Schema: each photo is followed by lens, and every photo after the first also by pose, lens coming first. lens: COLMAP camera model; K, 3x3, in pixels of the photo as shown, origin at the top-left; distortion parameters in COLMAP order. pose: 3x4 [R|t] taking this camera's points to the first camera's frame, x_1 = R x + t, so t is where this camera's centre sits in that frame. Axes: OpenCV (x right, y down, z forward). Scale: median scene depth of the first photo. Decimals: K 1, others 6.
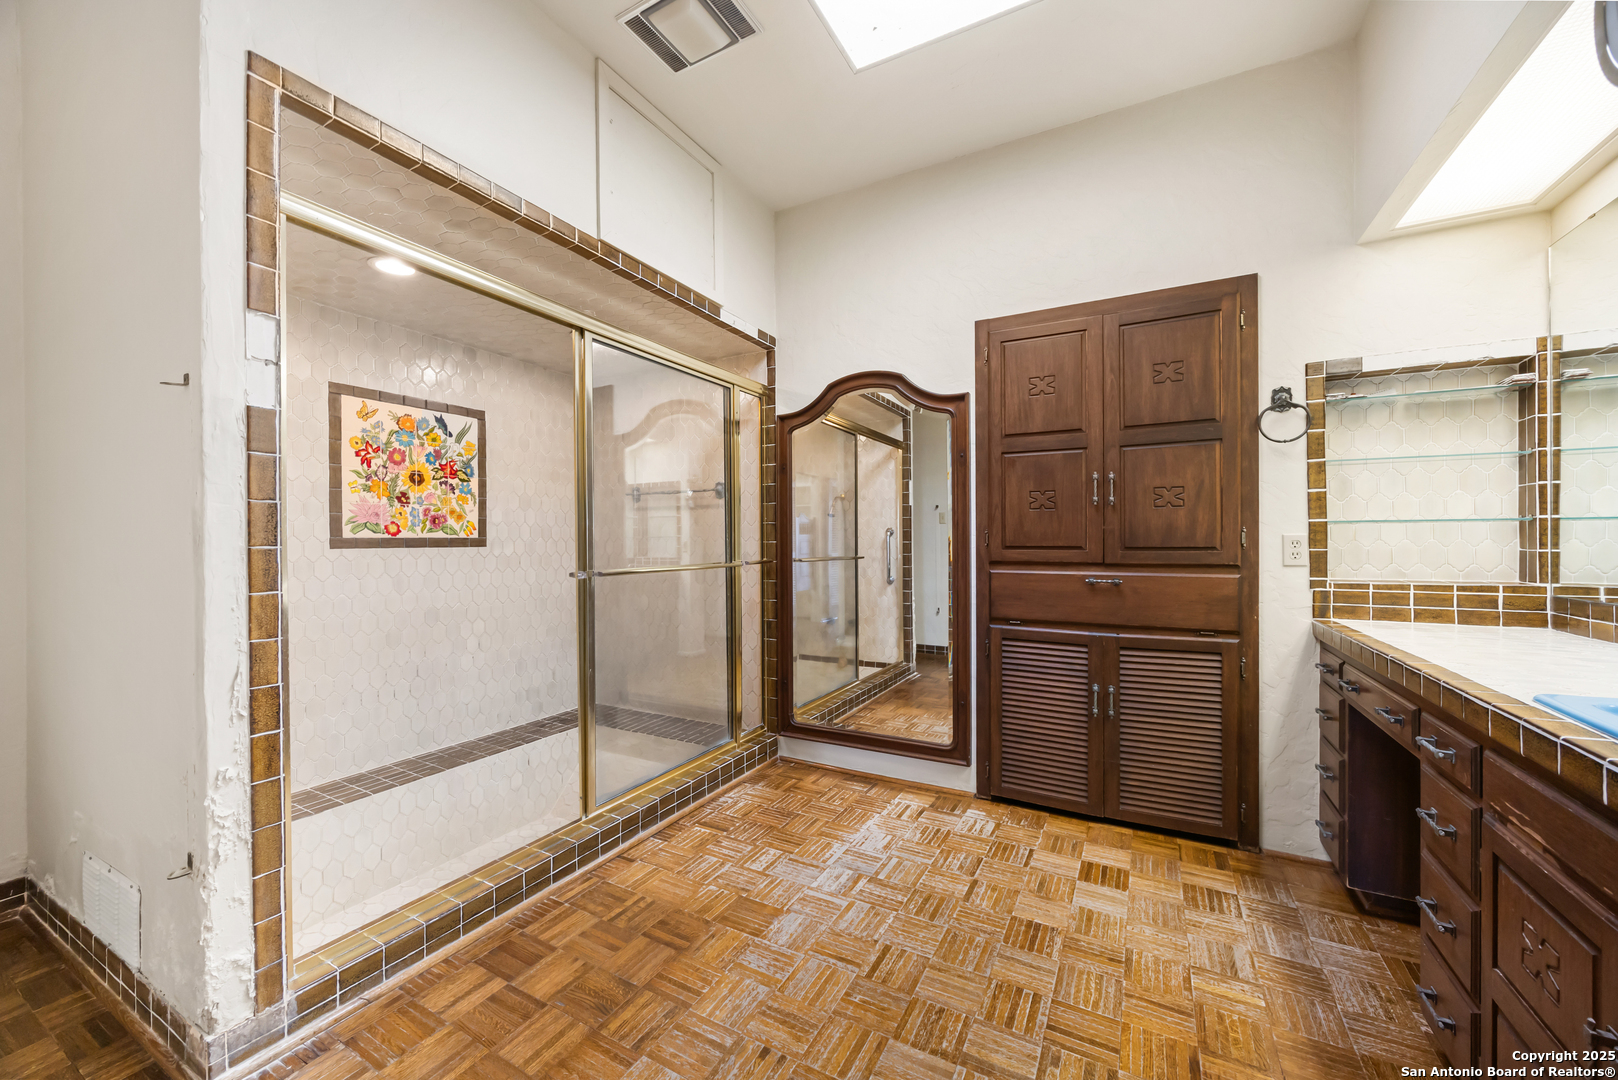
lens RADIAL K [[620.4, 0, 804.5], [0, 620.4, 544.9], [0, 0, 1]] dist [-0.001830, 0.000103]
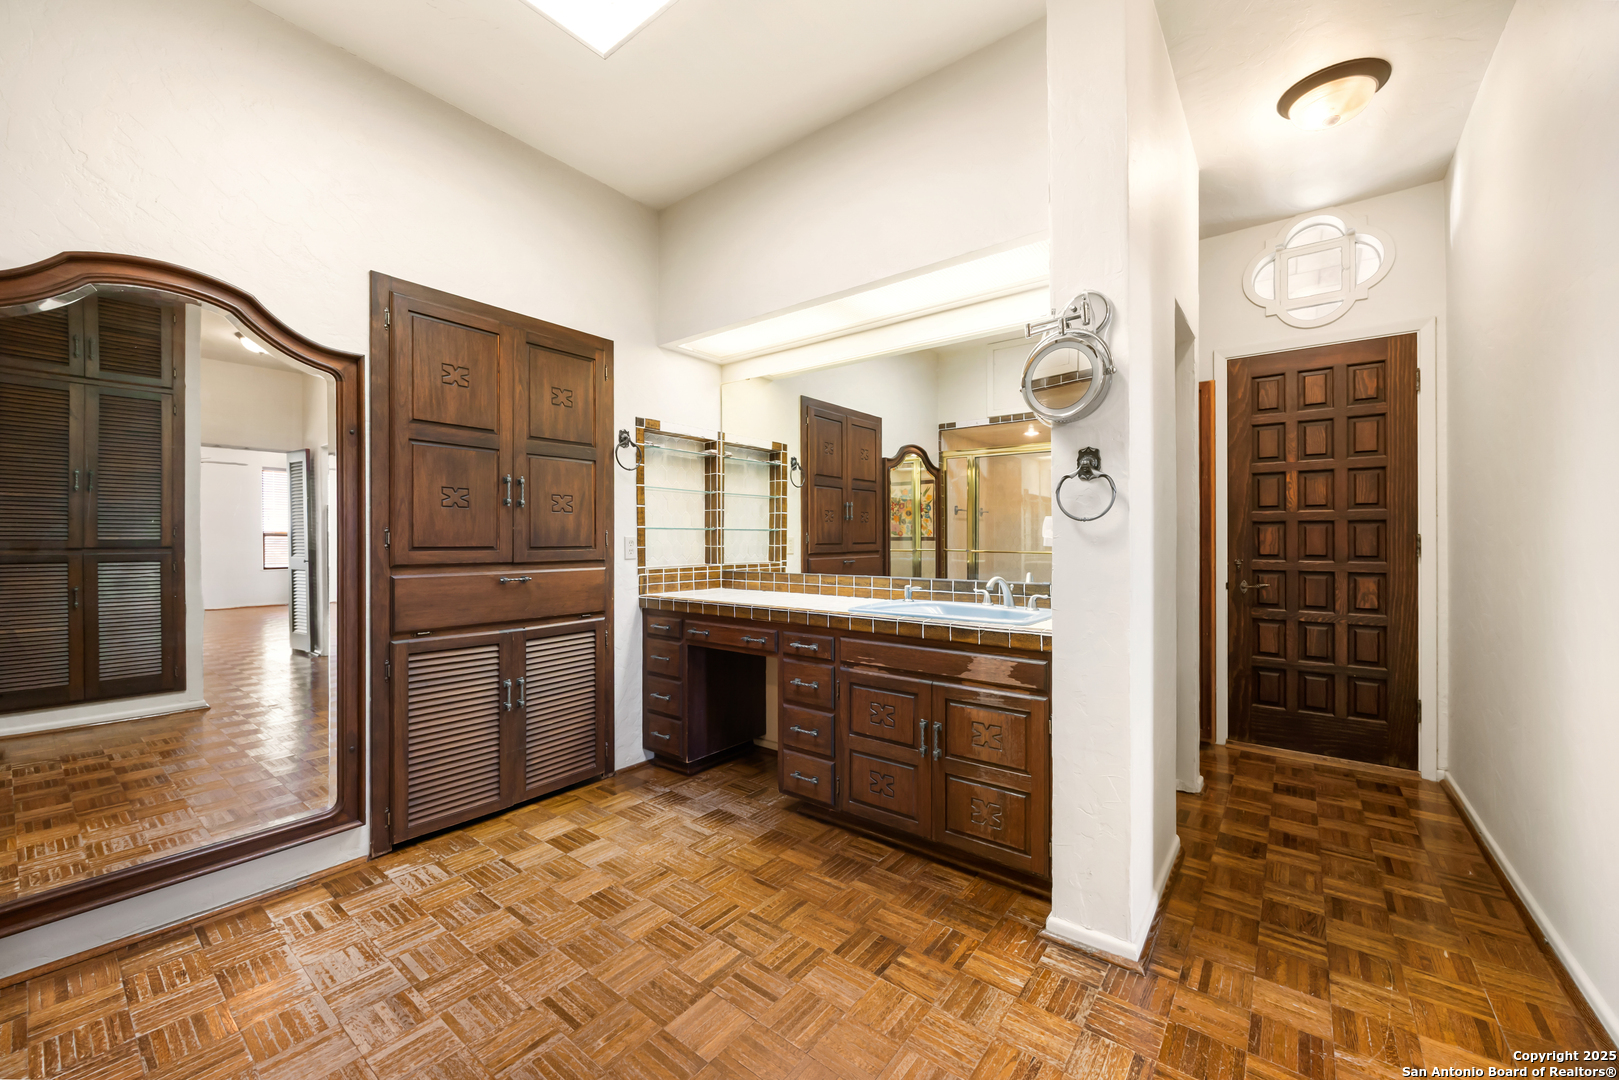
lens RADIAL K [[627.0, 0, 799.3], [0, 627.0, 542.9], [0, 0, 1]] dist [-0.000031, 0.000103]
pose [[0.165166, -0.001488, 0.986265, -0.510302], [0.008161, 0.999967, 0.000142, 0.000247], [-0.986232, 0.008025, 0.165173, 0.366733]]
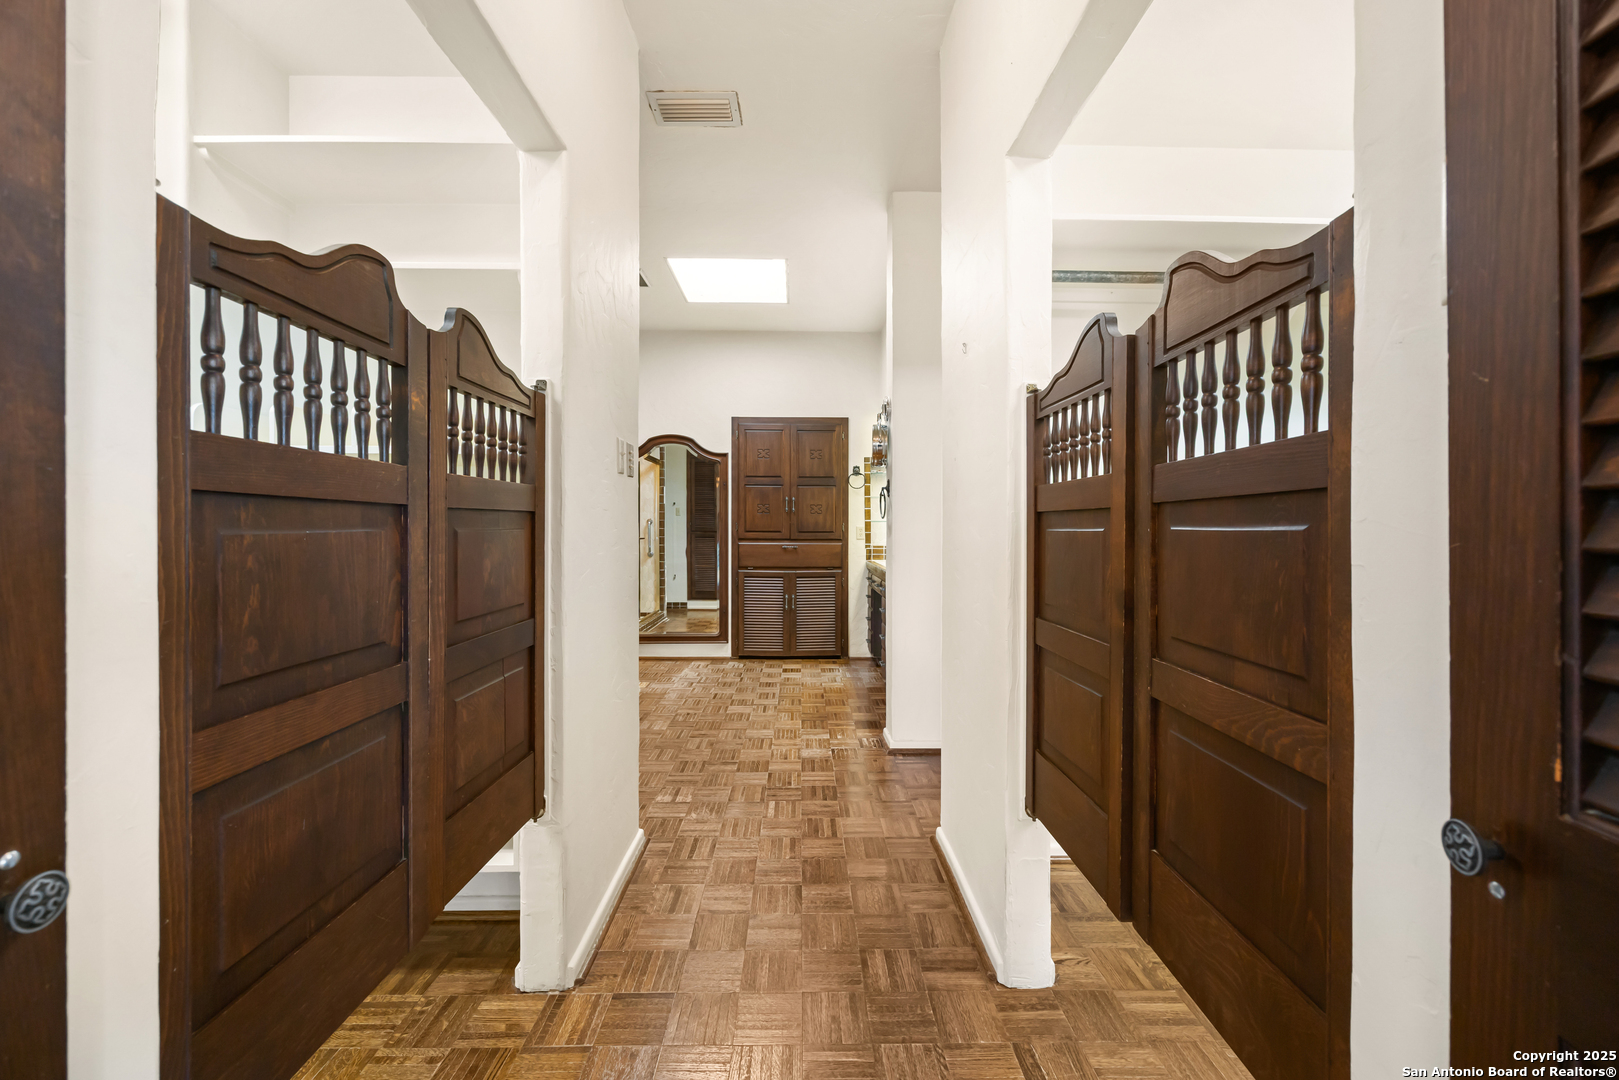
lens RADIAL K [[620.8, 0, 805.0], [0, 620.8, 544.9], [0, 0, 1]] dist [-0.001830, 0.000103]
pose [[0.872068, -0.006084, 0.489348, -0.564340], [-0.004048, 0.999799, 0.019643, 0.008373], [-0.489369, -0.019111, 0.871868, -0.970527]]
